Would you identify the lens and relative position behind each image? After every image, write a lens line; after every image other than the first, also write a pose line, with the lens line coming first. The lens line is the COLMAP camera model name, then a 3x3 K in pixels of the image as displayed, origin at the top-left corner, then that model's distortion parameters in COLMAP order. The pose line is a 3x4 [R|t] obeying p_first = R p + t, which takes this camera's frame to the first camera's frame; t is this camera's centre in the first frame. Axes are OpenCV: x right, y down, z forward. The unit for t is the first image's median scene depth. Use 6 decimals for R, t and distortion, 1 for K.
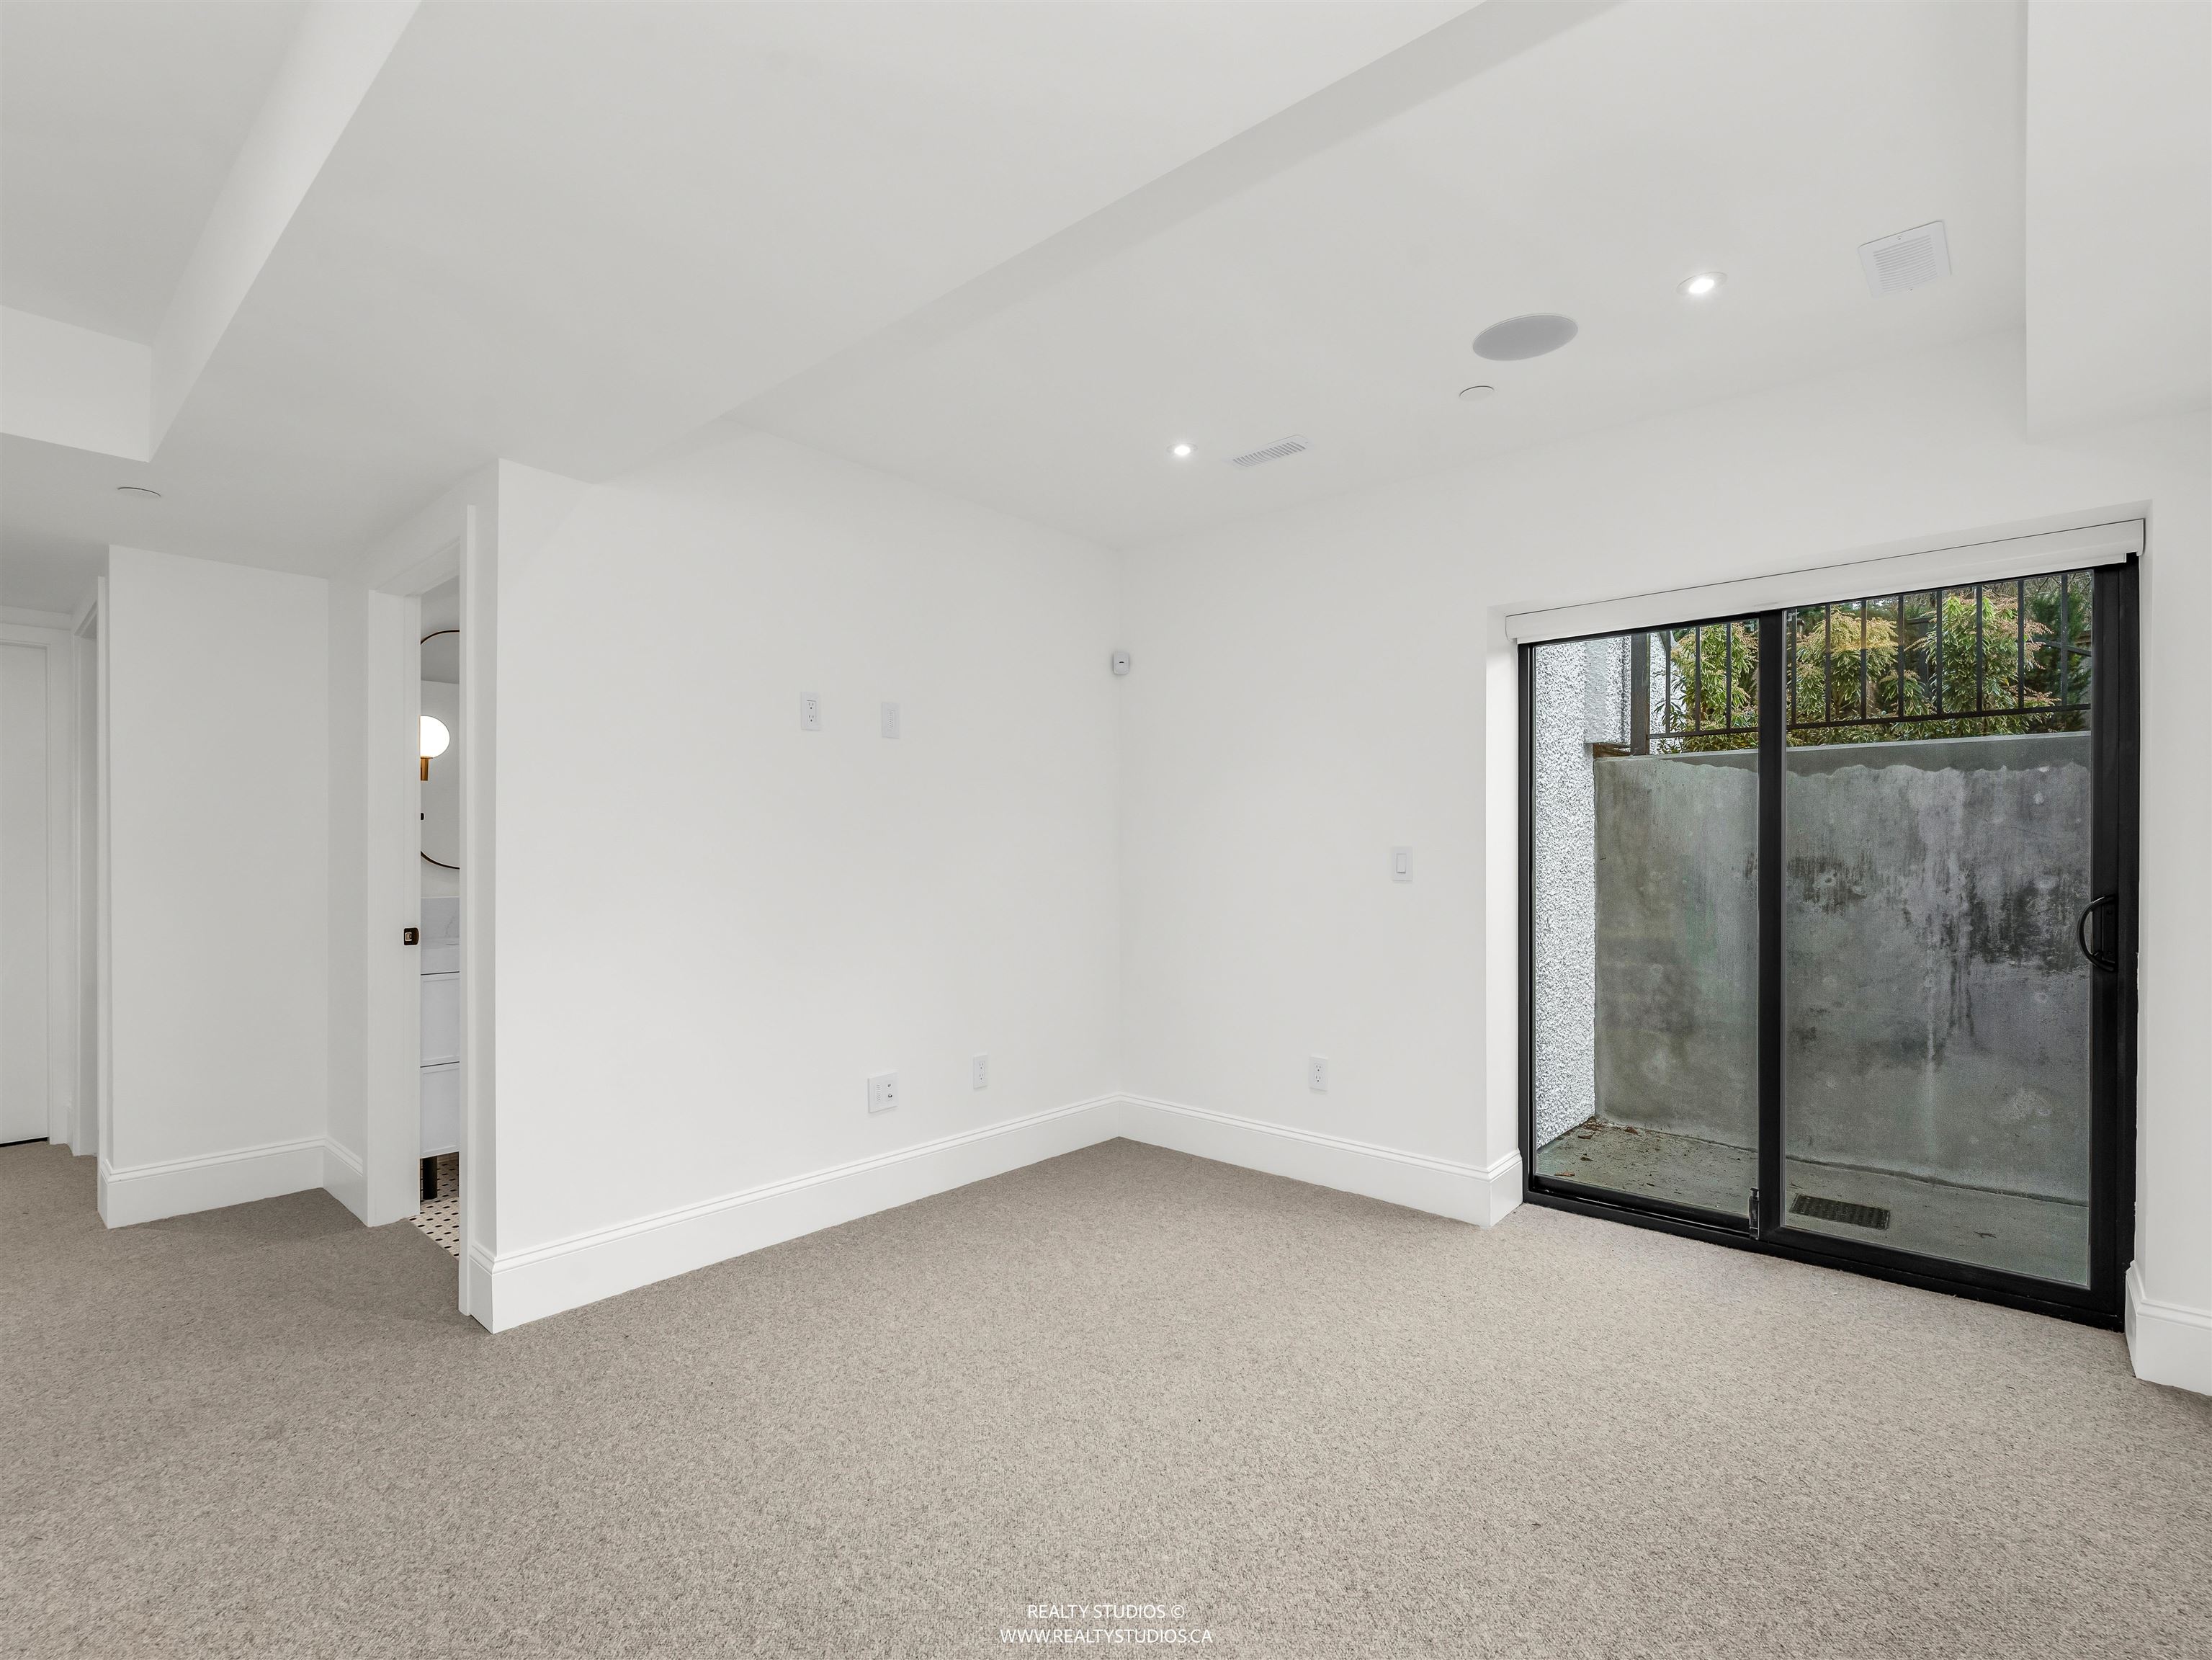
lens RADIAL K [[1081.6, 0, 1126.6], [0, 1081.6, 841.2], [0, 0, 1]] dist [0.002444, -0.002718]
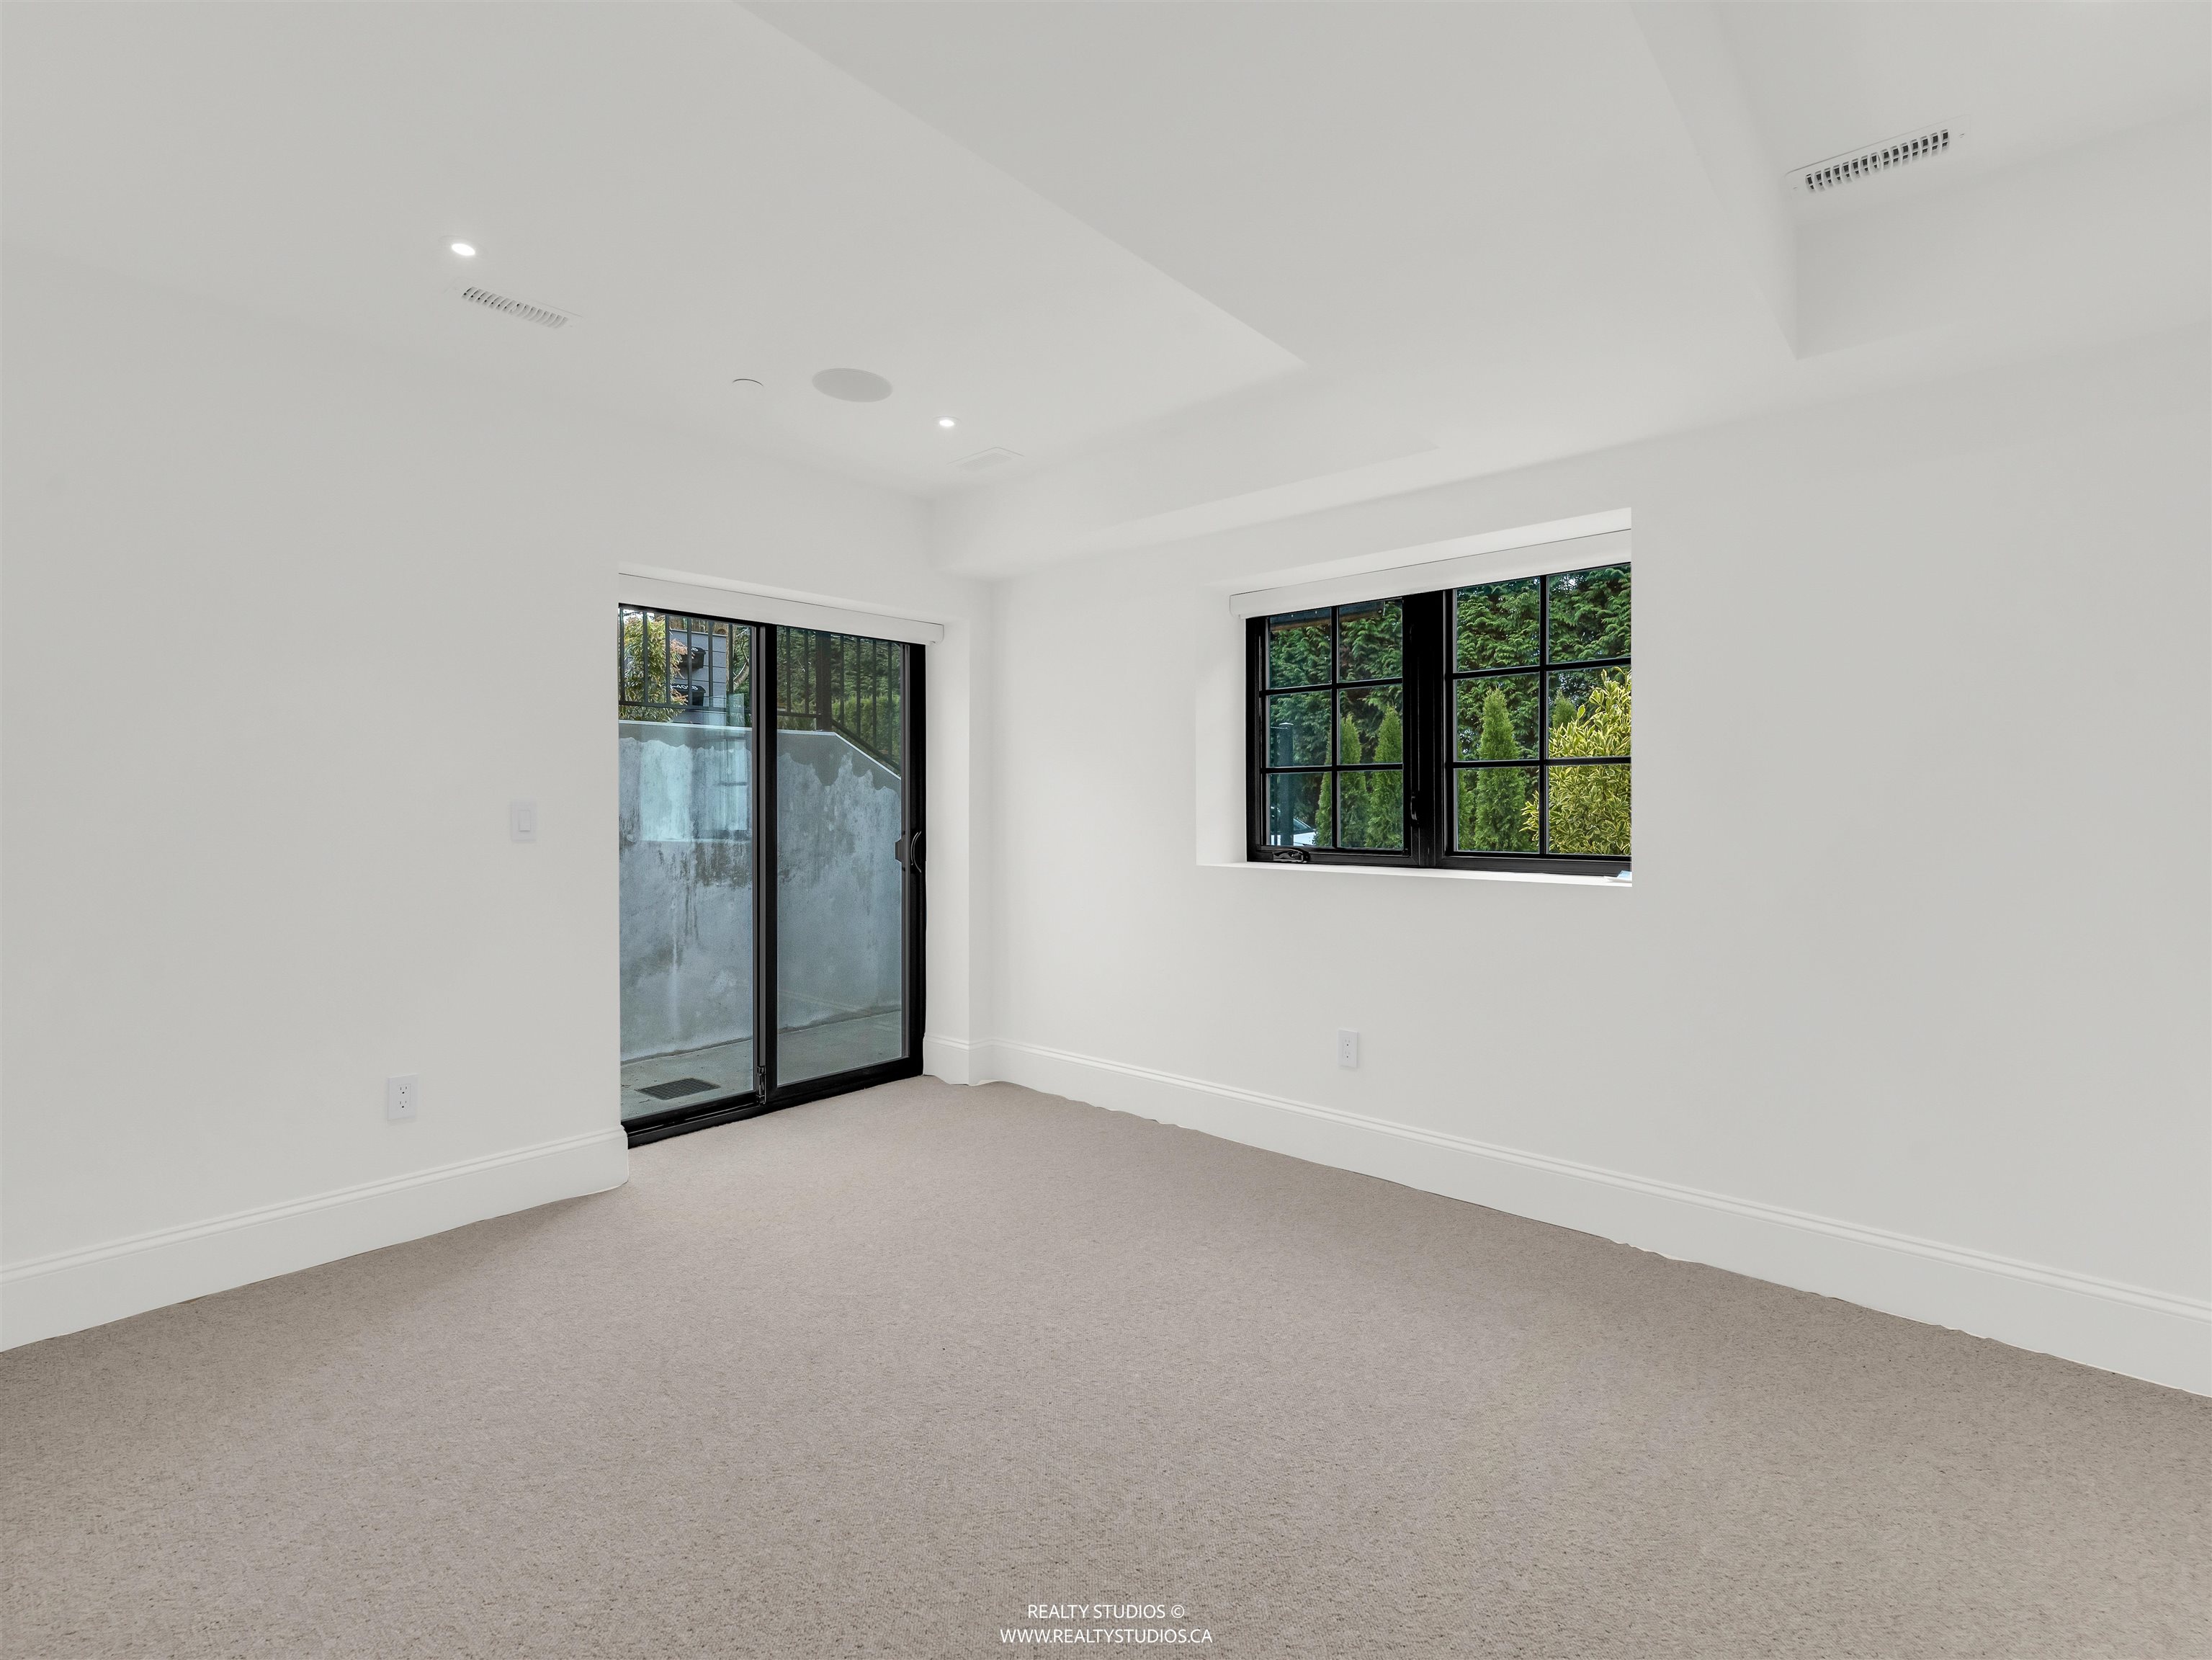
lens RADIAL K [[1081.6, 0, 1047.8], [0, 1081.6, 804.4], [0, 0, 1]] dist [0.002444, -0.002718]
pose [[-0.009626, 0.001357, 0.999953, -0.610001], [-0.005901, 0.999982, -0.001414, 0.005870], [-0.999936, -0.005914, -0.009618, 0.566073]]
